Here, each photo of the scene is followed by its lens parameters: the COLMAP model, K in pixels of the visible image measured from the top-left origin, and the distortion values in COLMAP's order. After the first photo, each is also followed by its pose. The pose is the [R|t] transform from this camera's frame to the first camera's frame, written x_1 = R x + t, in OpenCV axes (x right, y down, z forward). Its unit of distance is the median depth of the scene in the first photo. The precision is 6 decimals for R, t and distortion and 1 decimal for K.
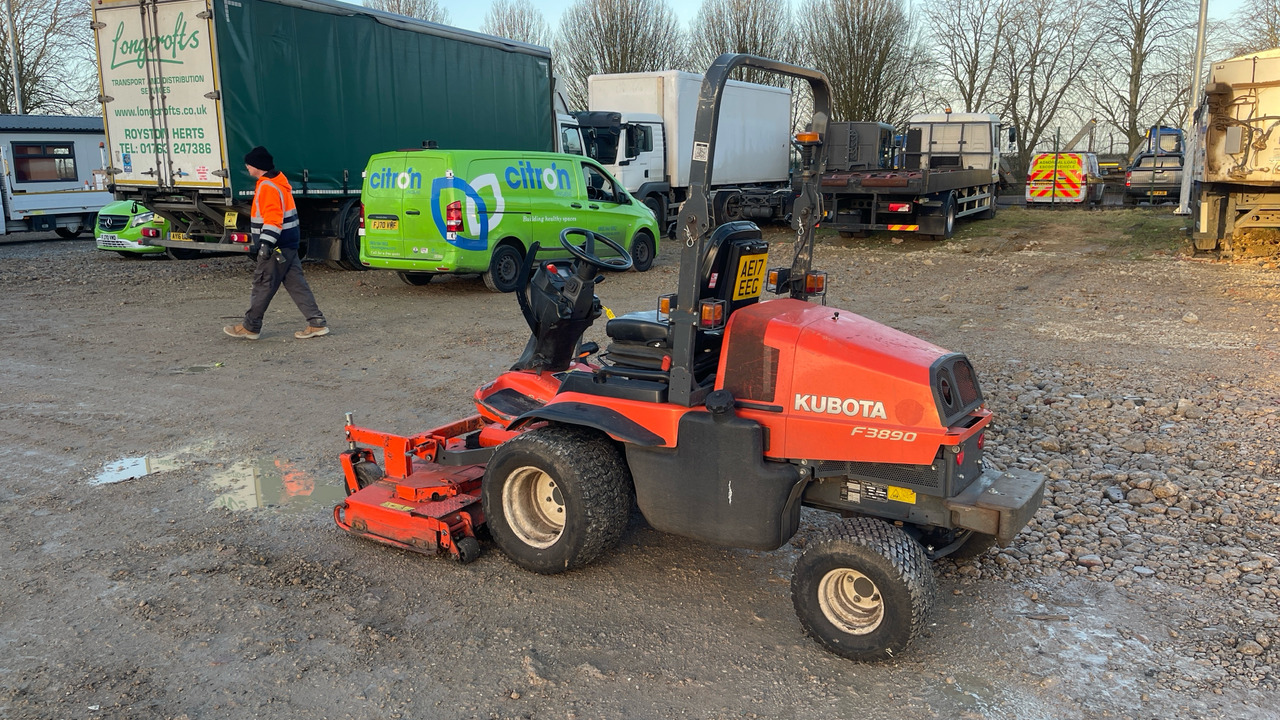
lens RADIAL K [[993.8, 0, 659.2], [0, 993.8, 364.7], [0, 0, 1]] dist [0.057127, -0.077147]
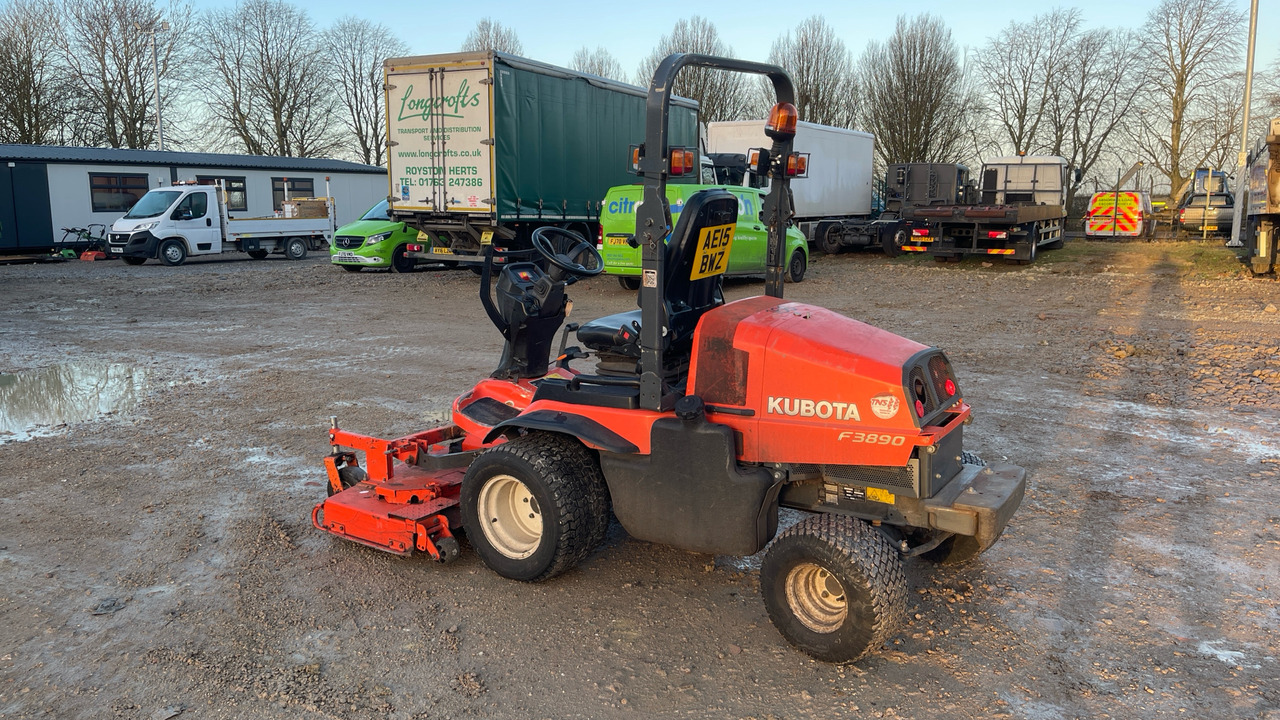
lens RADIAL K [[982.8, 0, 640.0], [0, 982.8, 360.0], [0, 0, 1]] dist [0.054542, -0.078885]
pose [[0.999036, 0.014198, -0.041533, -0.104039], [-0.015835, 0.999100, -0.039361, 0.034519], [0.040937, 0.039980, 0.998362, -0.144721]]
